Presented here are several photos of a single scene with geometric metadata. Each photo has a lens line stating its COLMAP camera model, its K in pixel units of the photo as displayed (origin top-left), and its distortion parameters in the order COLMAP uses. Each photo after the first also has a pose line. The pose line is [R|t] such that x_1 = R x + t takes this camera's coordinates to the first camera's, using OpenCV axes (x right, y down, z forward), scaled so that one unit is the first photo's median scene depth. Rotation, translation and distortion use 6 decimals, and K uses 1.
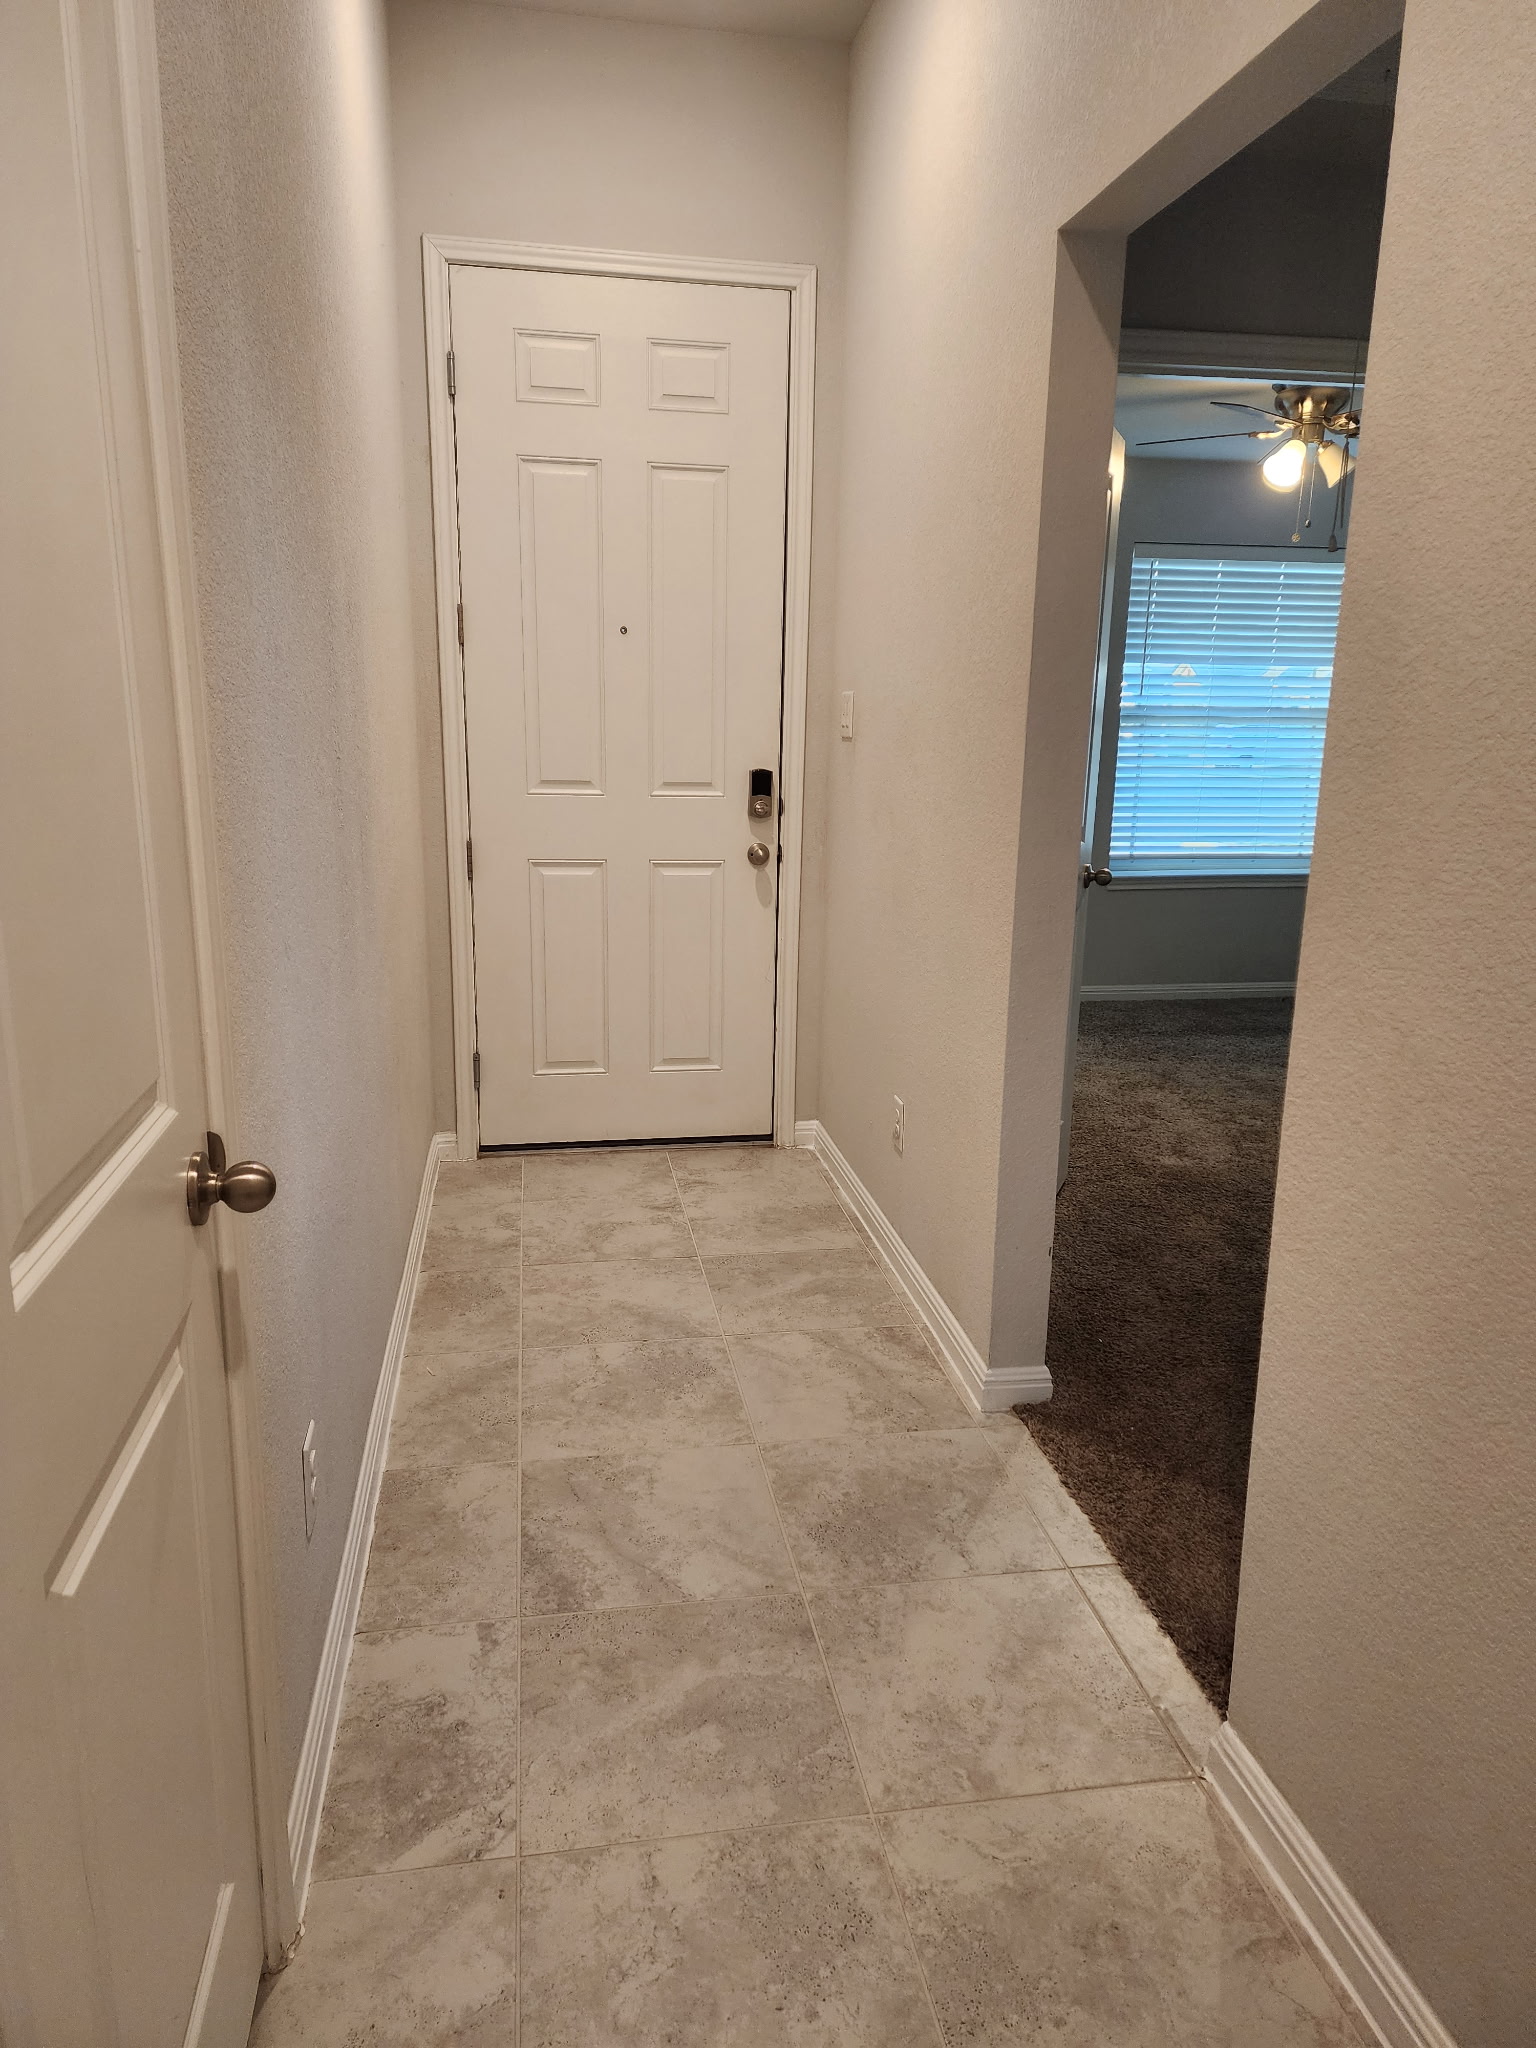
lens RADIAL K [[1354.1, 0, 761.3], [0, 1354.1, 1010.5], [0, 0, 1]] dist [0.055596, -0.025618]
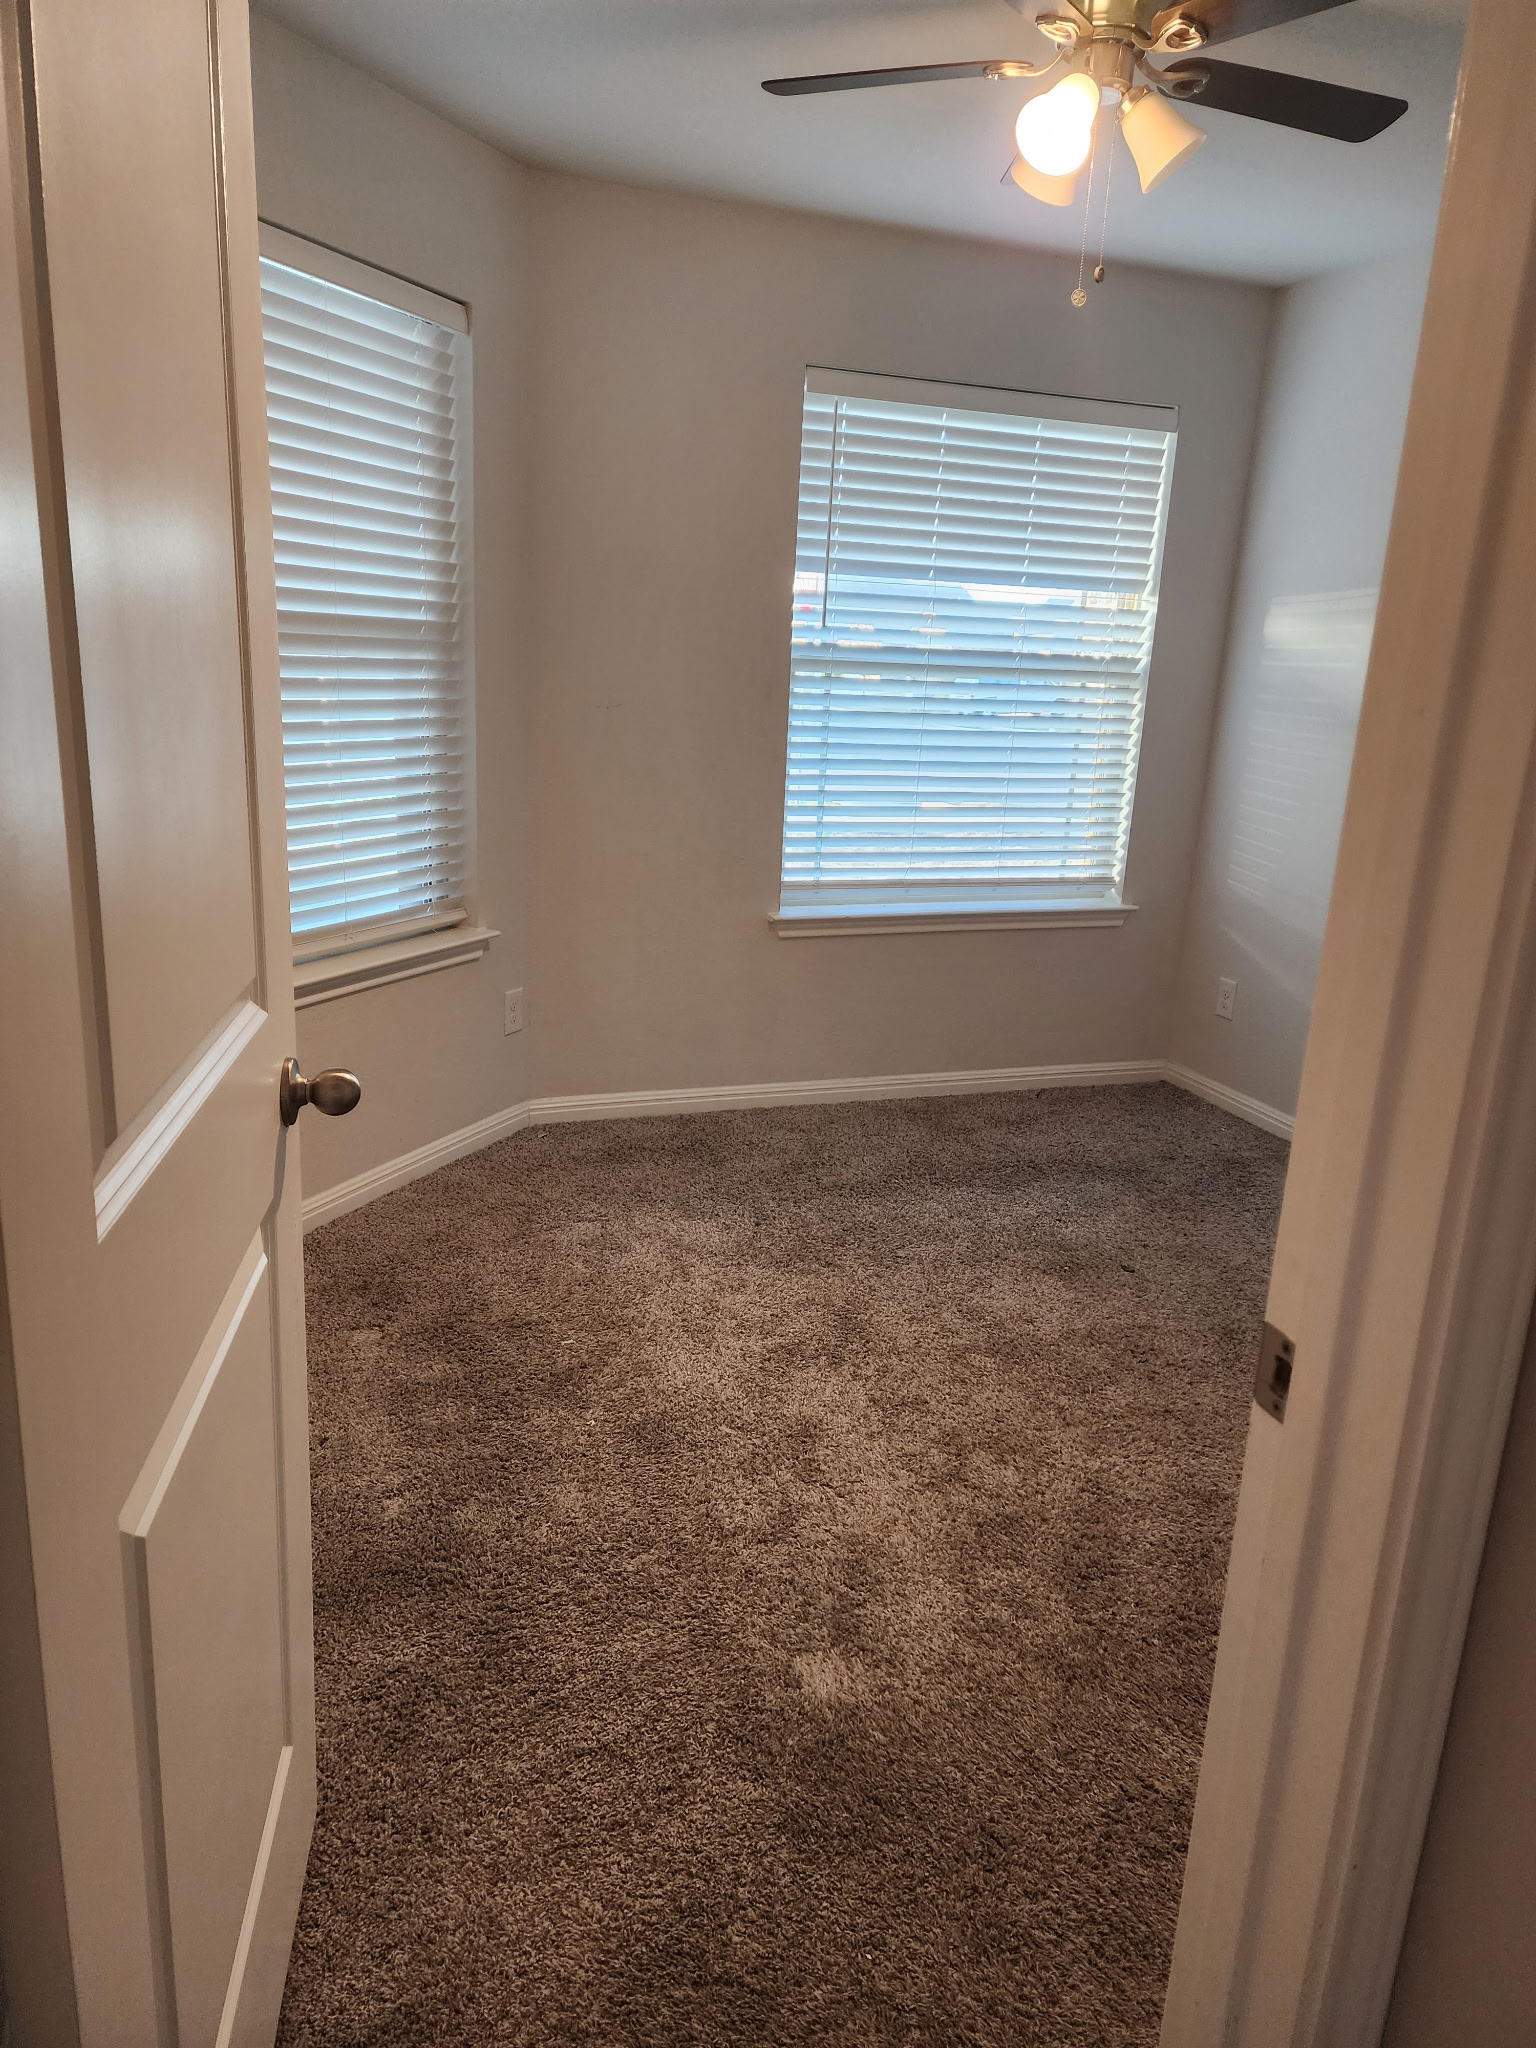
lens RADIAL K [[1354.1, 0, 764.1], [0, 1354.1, 1032.2], [0, 0, 1]] dist [0.055596, -0.025618]
pose [[0.984028, -0.020780, 0.176797, 0.140759], [0.010856, 0.998320, 0.056916, -0.084087], [-0.177683, -0.054088, 0.982600, 0.393668]]
